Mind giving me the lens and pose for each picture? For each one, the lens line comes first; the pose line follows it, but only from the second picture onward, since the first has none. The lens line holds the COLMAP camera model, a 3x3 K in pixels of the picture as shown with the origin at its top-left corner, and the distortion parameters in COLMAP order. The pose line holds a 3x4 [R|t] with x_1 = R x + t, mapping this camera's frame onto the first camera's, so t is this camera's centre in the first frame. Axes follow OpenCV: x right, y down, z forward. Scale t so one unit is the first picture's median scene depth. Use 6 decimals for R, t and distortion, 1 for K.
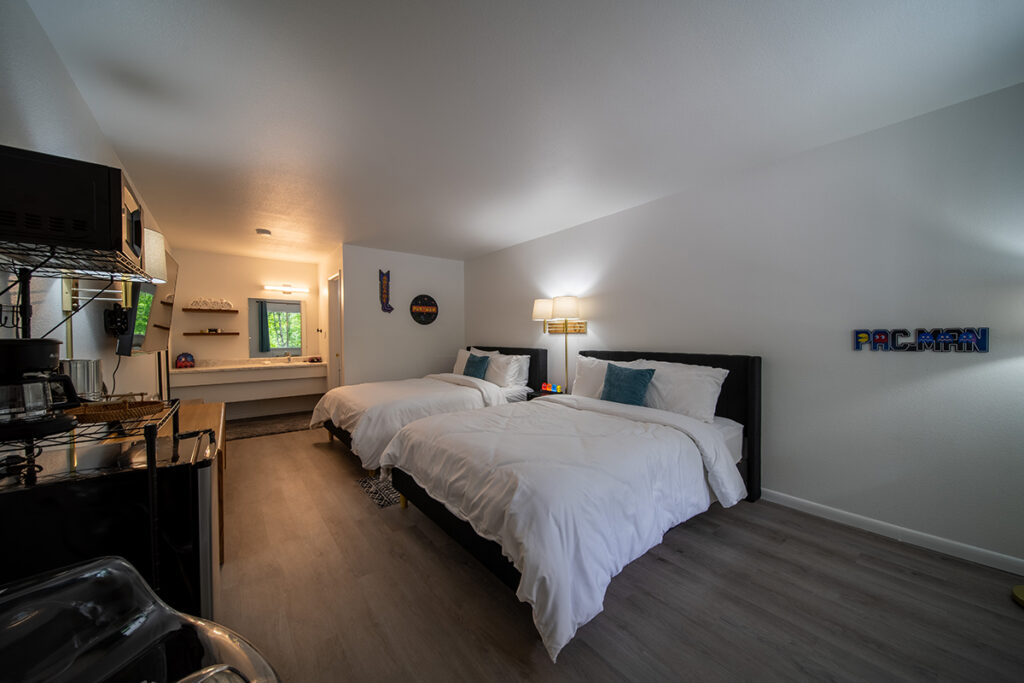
lens RADIAL K [[363.4, 0, 513.4], [0, 363.4, 339.4], [0, 0, 1]] dist [-0.001110, -0.000453]
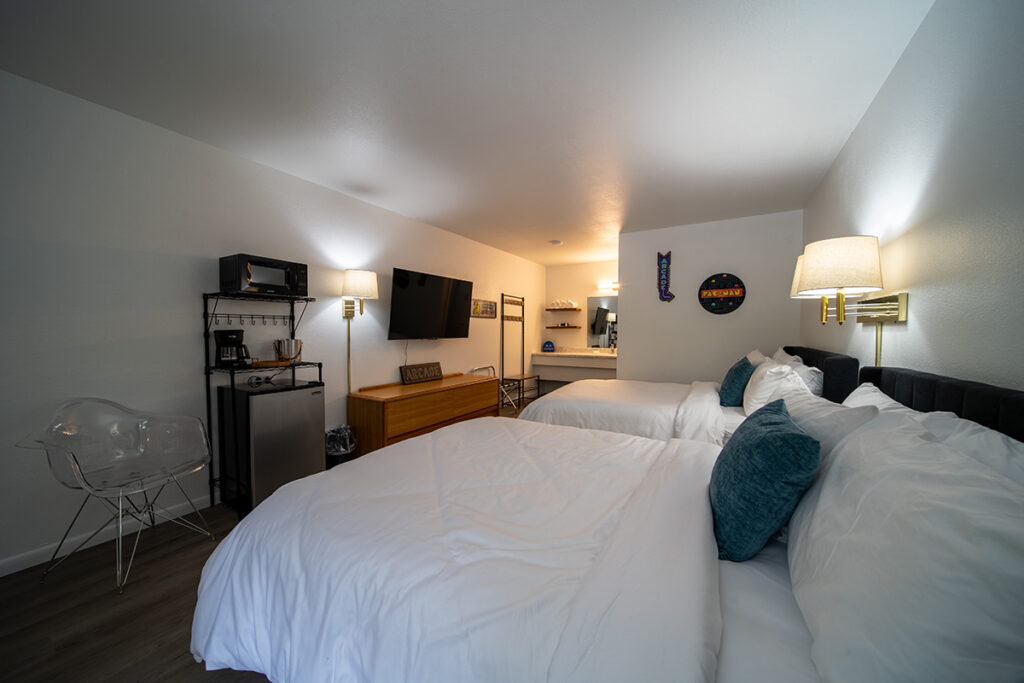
lens RADIAL K [[363.4, 0, 507.4], [0, 363.4, 343.1], [0, 0, 1]] dist [-0.001110, -0.000453]
pose [[0.337404, 0.037963, -0.940594, 0.327981], [-0.011390, 0.999278, 0.036246, -0.004103], [0.941291, -0.001516, 0.337593, 0.366158]]
